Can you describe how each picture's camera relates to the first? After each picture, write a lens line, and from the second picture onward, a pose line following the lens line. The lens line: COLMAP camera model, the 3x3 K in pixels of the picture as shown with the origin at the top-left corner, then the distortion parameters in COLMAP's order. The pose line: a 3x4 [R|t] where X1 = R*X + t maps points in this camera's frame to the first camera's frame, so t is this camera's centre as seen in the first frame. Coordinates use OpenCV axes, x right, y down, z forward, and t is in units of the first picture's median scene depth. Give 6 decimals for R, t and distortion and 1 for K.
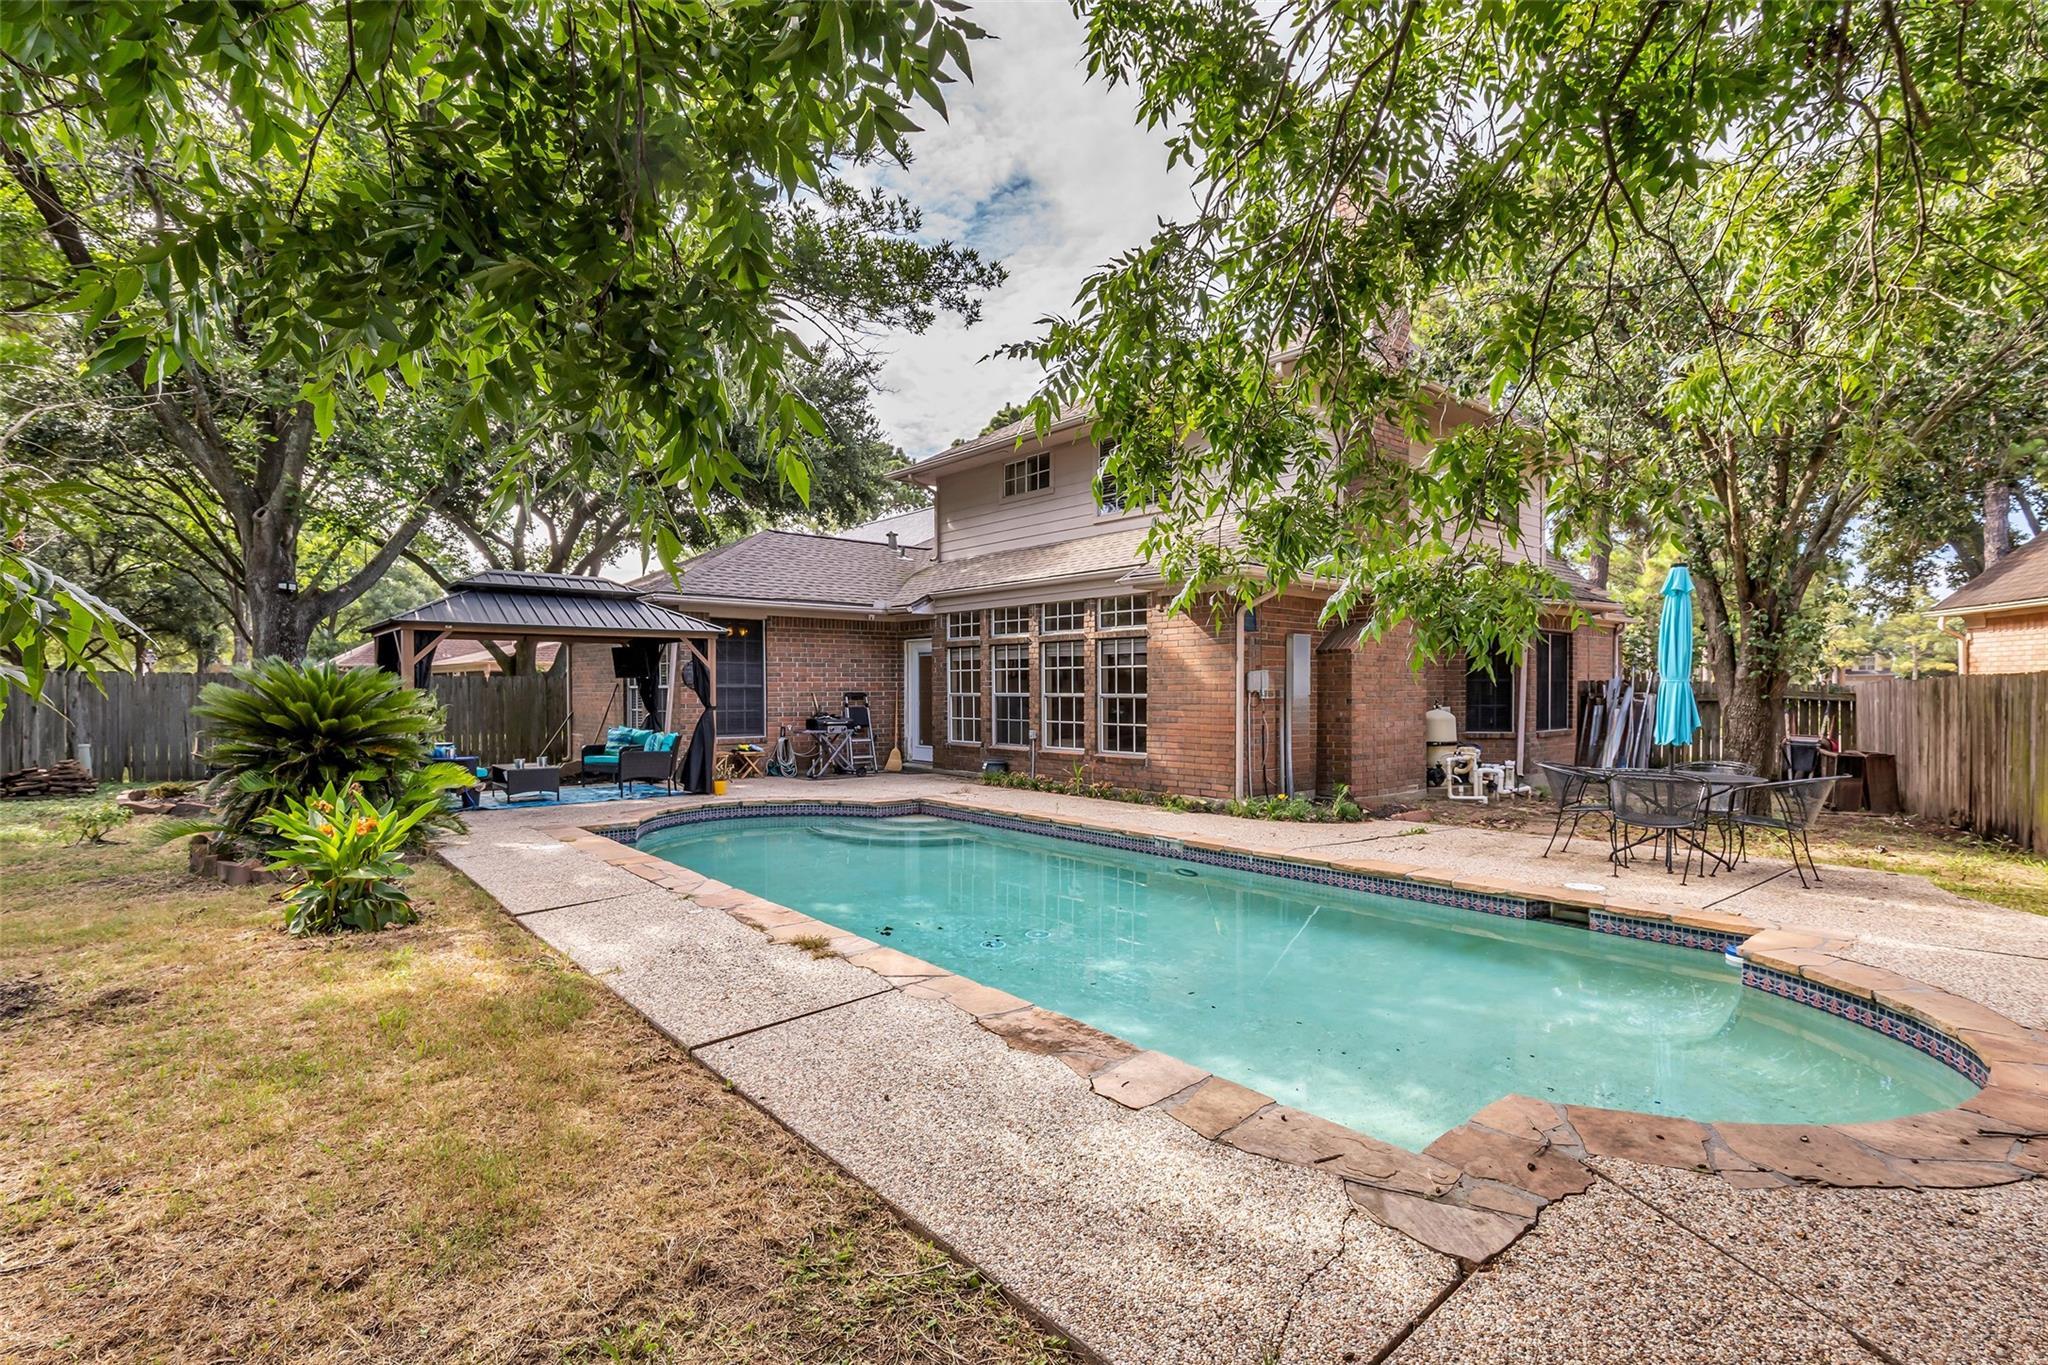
lens RADIAL K [[945.3, 0, 1035.0], [0, 945.3, 686.7], [0, 0, 1]] dist [-0.019042, 0.001486]
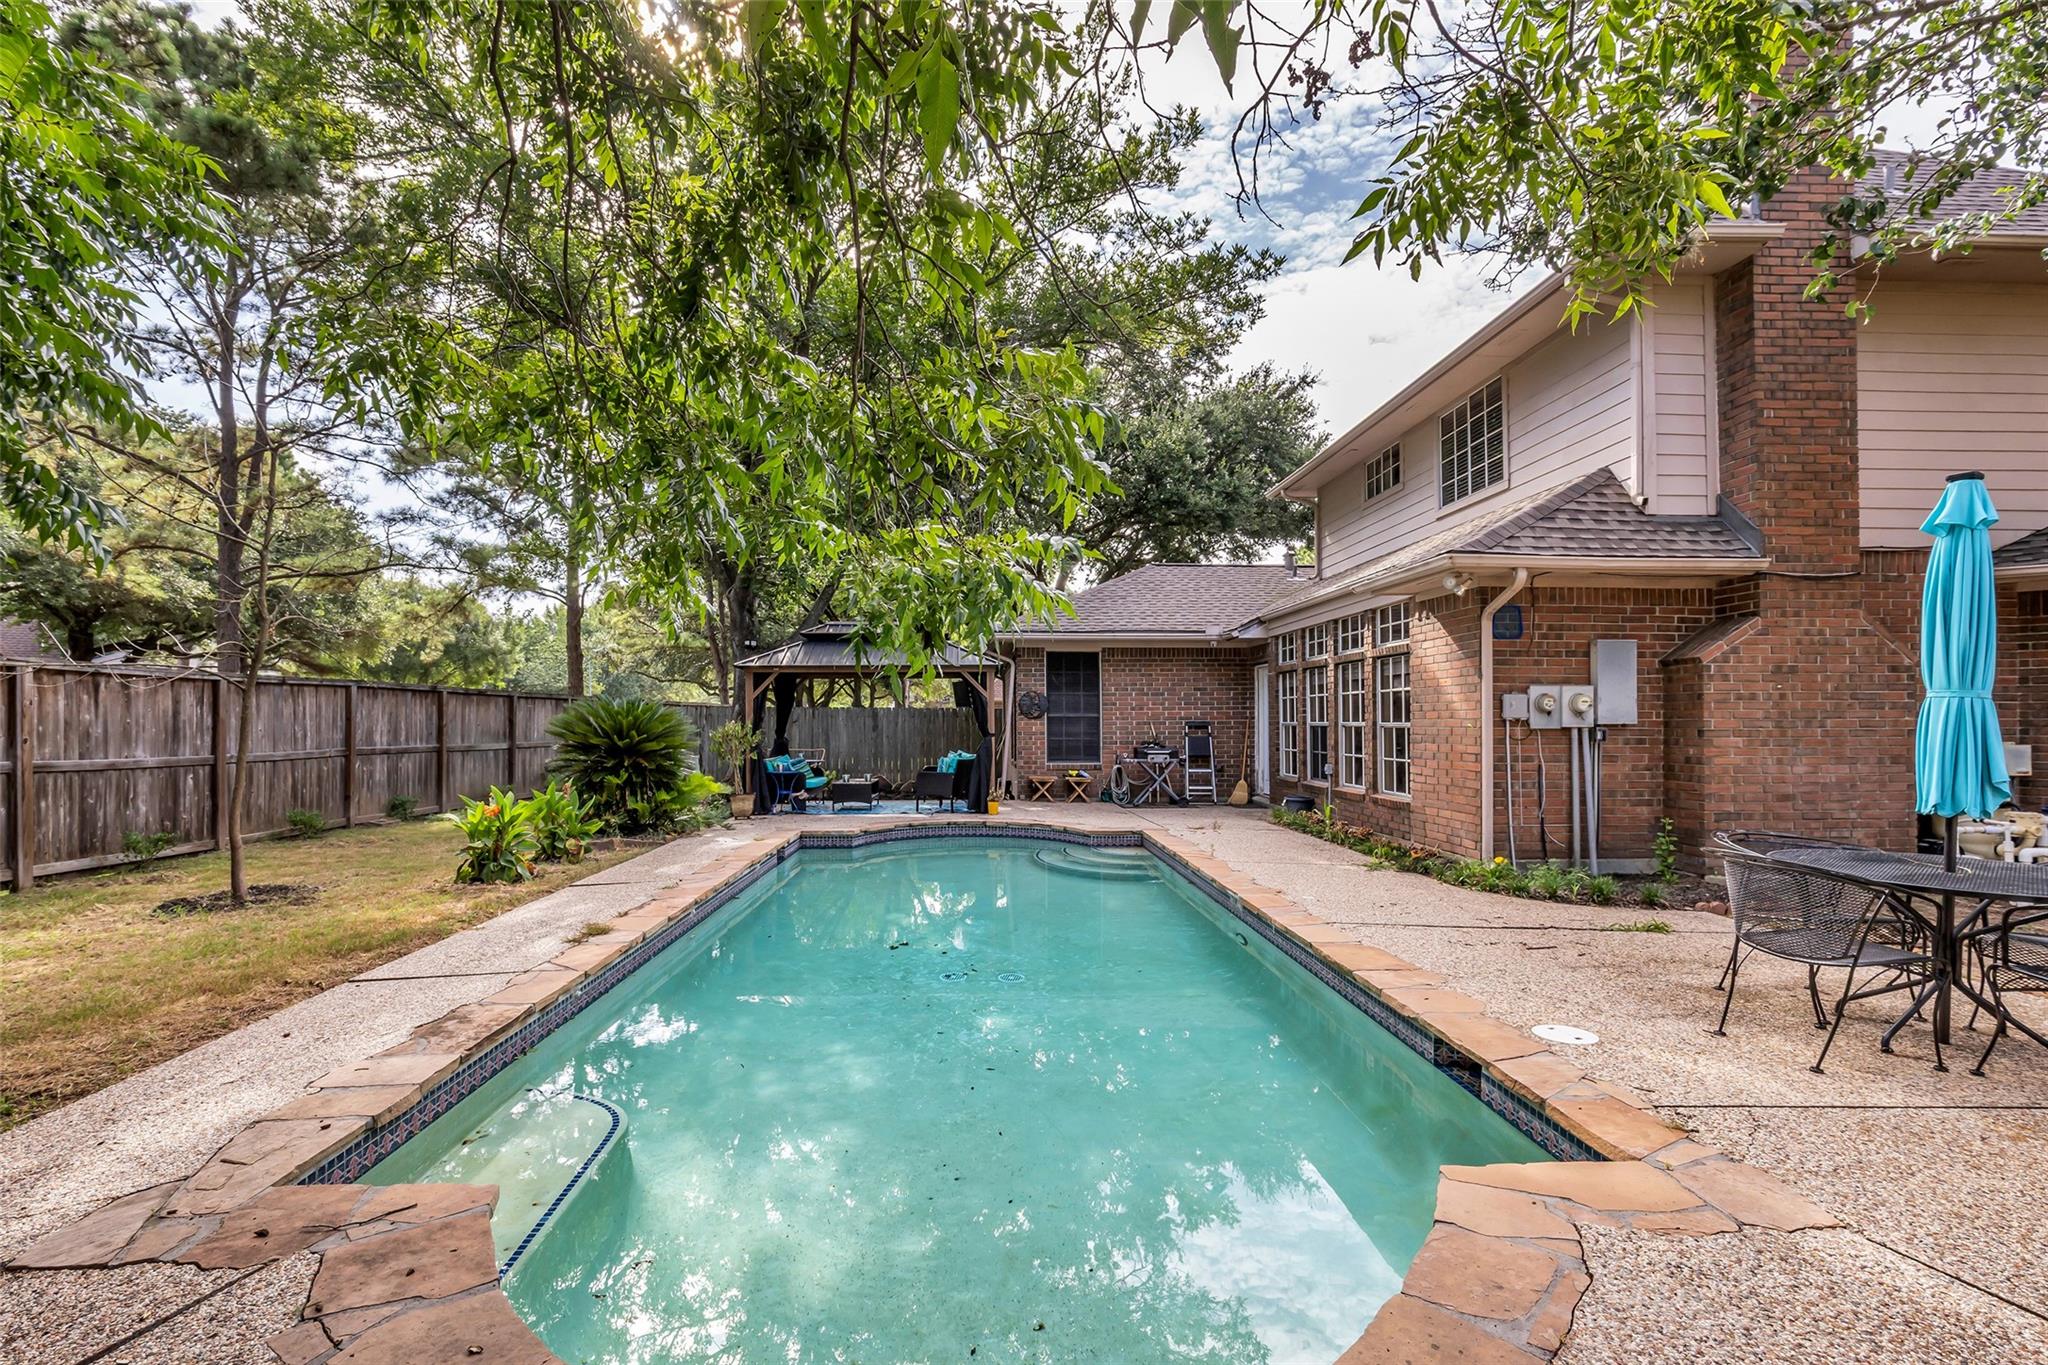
lens RADIAL K [[945.3, 0, 1033.0], [0, 945.3, 702.0], [0, 0, 1]] dist [-0.019042, 0.001486]
pose [[0.793187, -0.011688, -0.608866, 0.335595], [0.001273, 0.999845, -0.017536, 0.003444], [0.608977, 0.013134, 0.793079, 0.147817]]
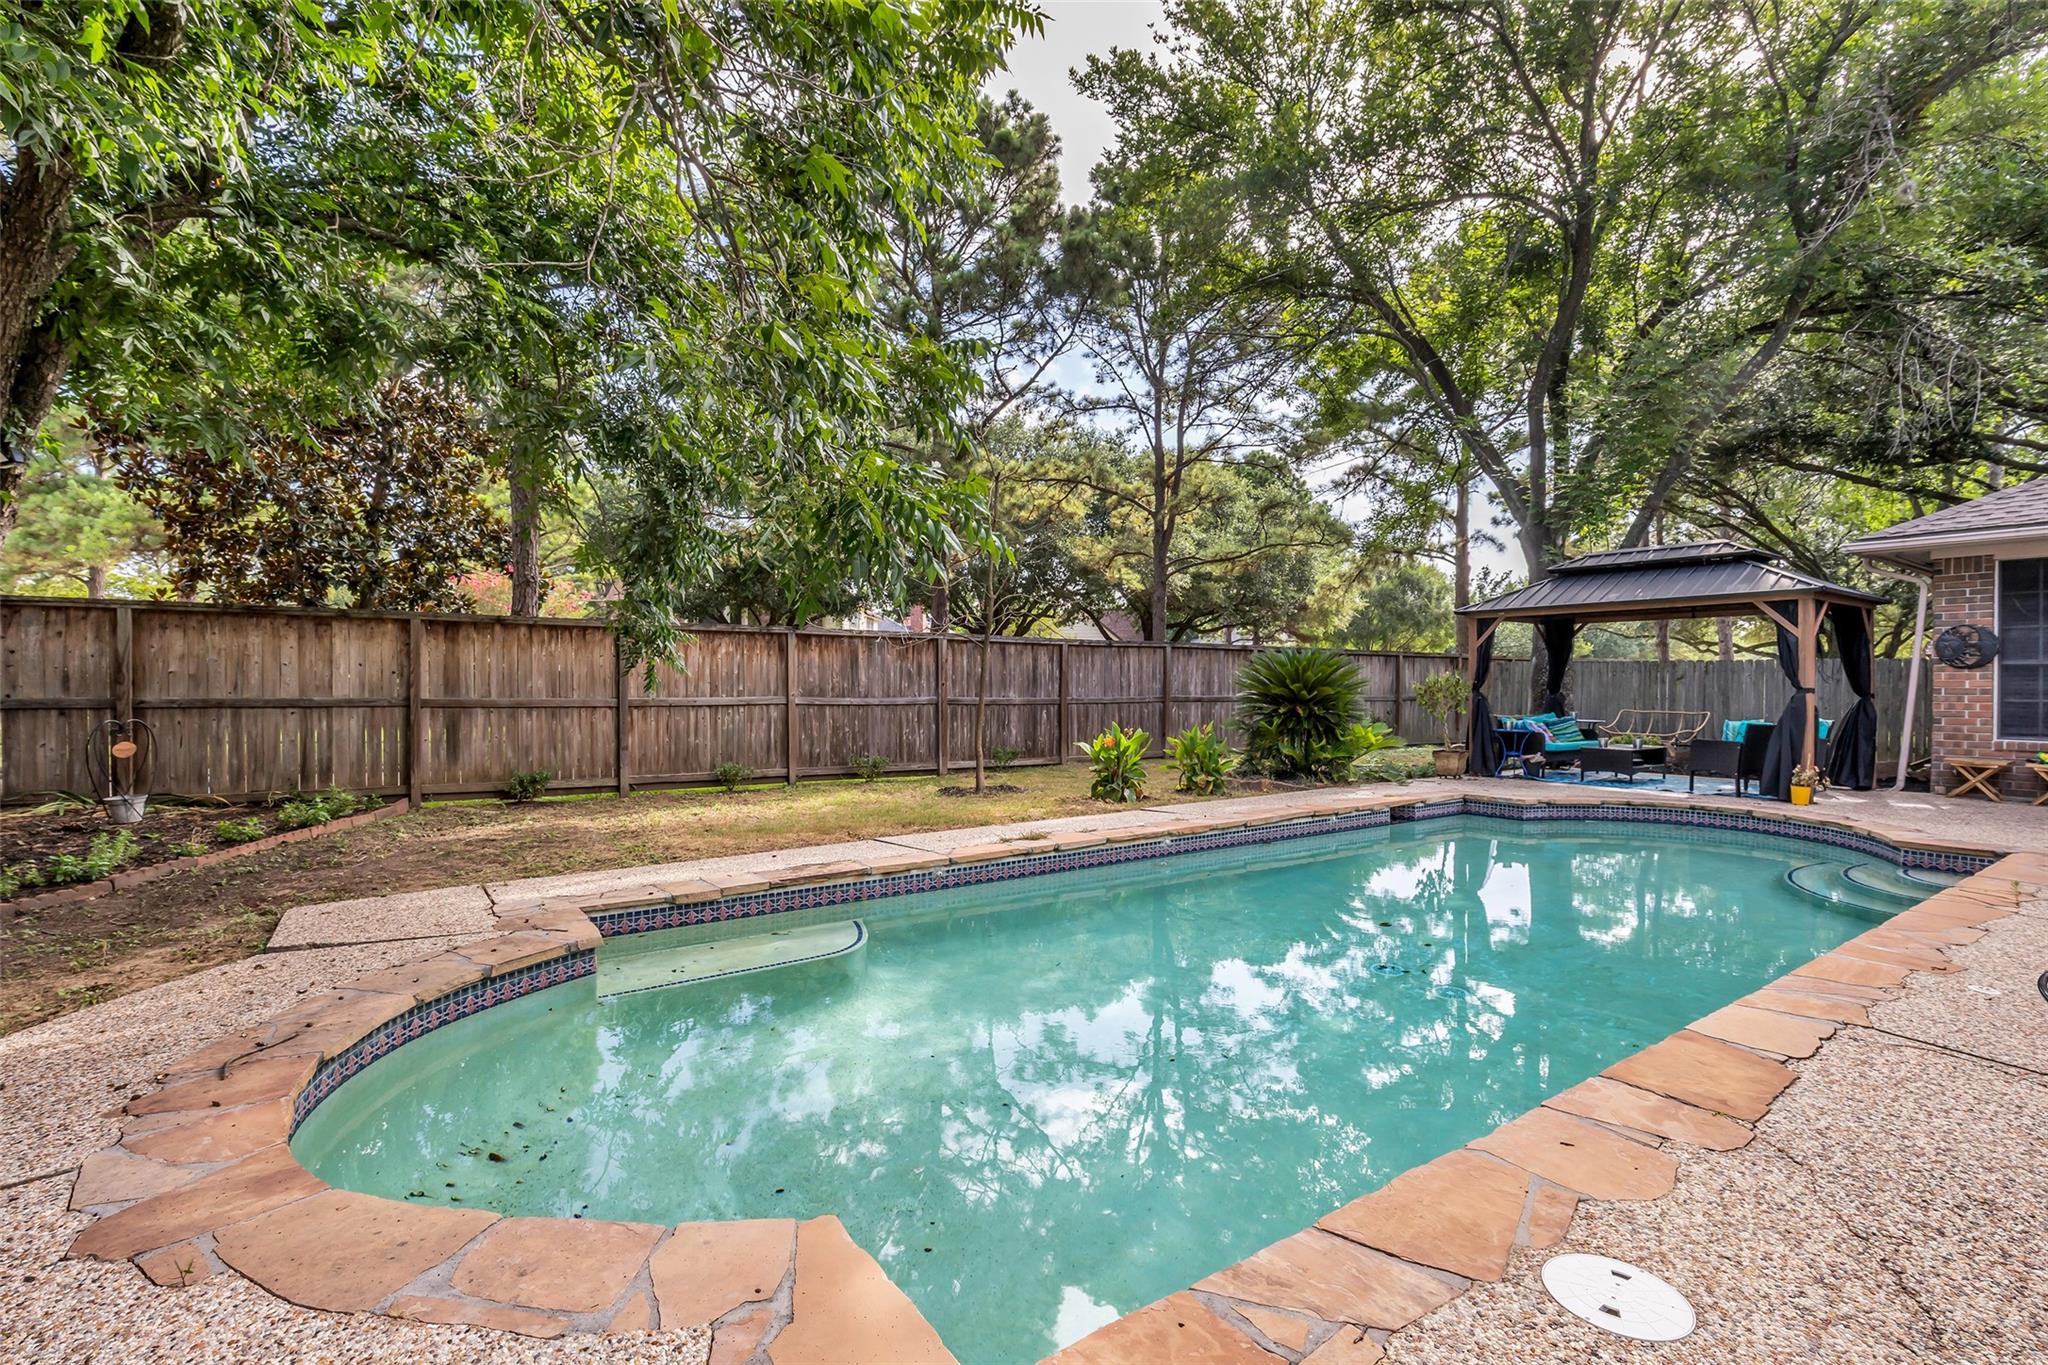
lens RADIAL K [[945.3, 0, 1022.9], [0, 945.3, 688.9], [0, 0, 1]] dist [-0.019042, 0.001486]
pose [[-0.105055, 0.006073, -0.994448, 0.429946], [-0.001067, 0.999980, 0.006220, 0.016241], [0.994466, 0.001715, -0.105047, 0.420839]]
